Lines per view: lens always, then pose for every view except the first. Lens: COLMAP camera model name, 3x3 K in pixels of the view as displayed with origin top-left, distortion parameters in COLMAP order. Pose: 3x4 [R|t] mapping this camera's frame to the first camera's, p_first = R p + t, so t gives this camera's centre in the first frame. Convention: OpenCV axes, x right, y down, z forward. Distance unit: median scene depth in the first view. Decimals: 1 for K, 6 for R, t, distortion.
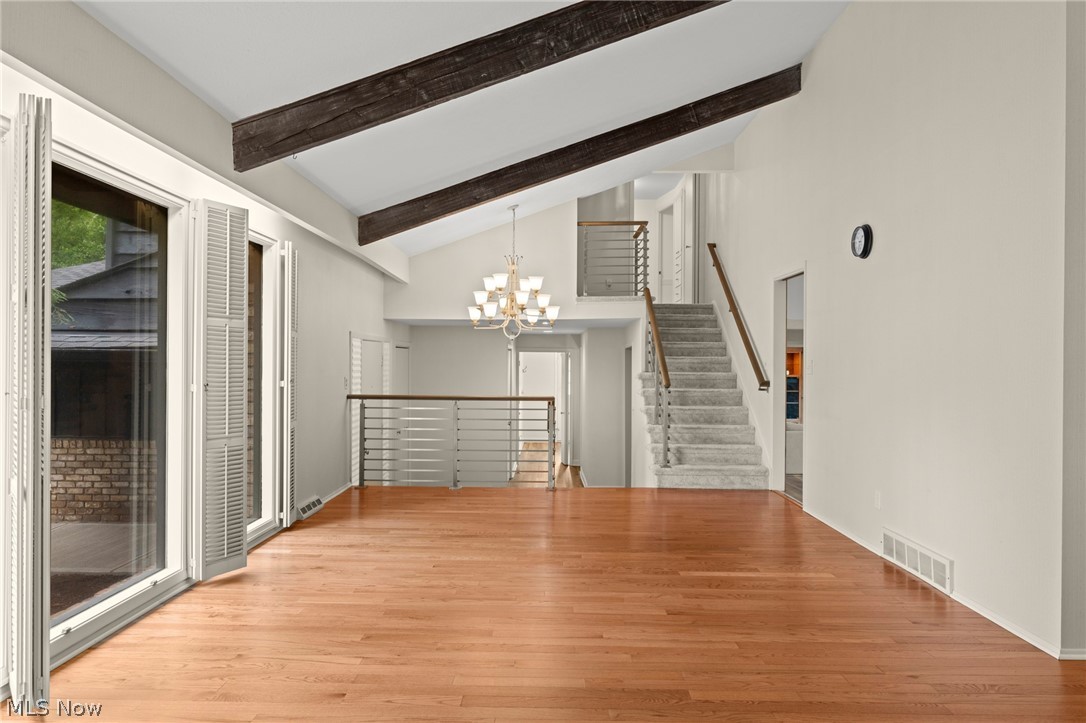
lens RADIAL K [[716.2, 0, 539.9], [0, 716.2, 365.7], [0, 0, 1]] dist [0.001409, 0.003487]
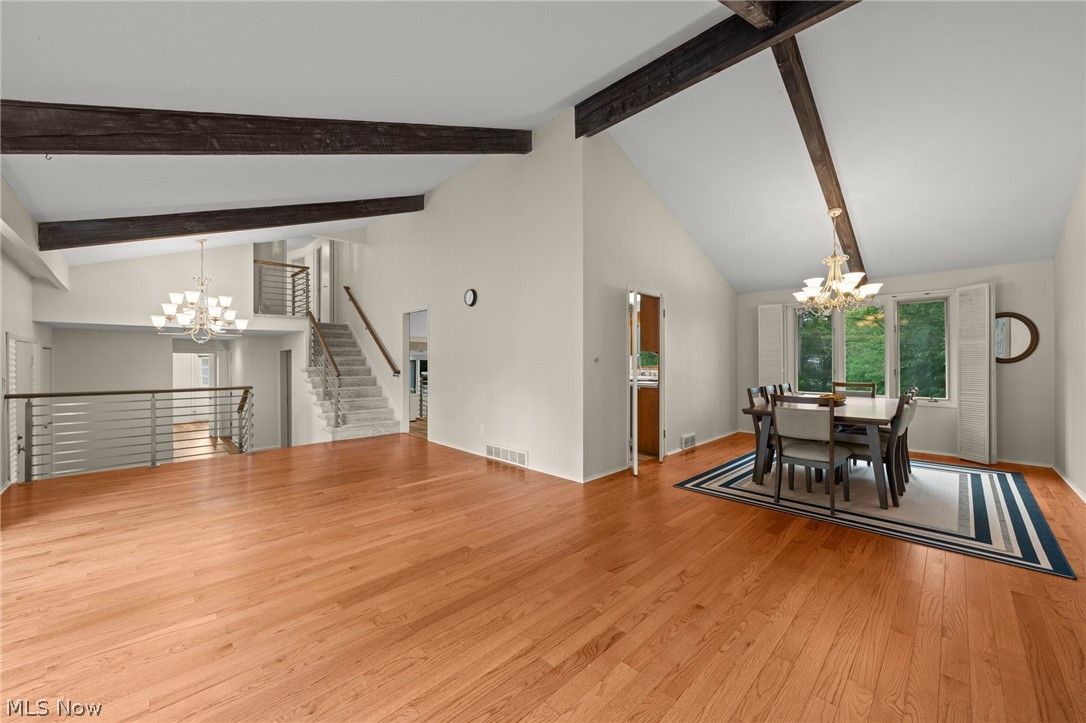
lens RADIAL K [[414.7, 0, 519.2], [0, 414.7, 359.5], [0, 0, 1]] dist [-0.001063, 0.000150]
pose [[0.707588, -0.005845, 0.706601, -0.212441], [0.010383, 0.999944, -0.002126, -0.000239], [-0.706549, 0.008841, 0.707609, 0.094017]]
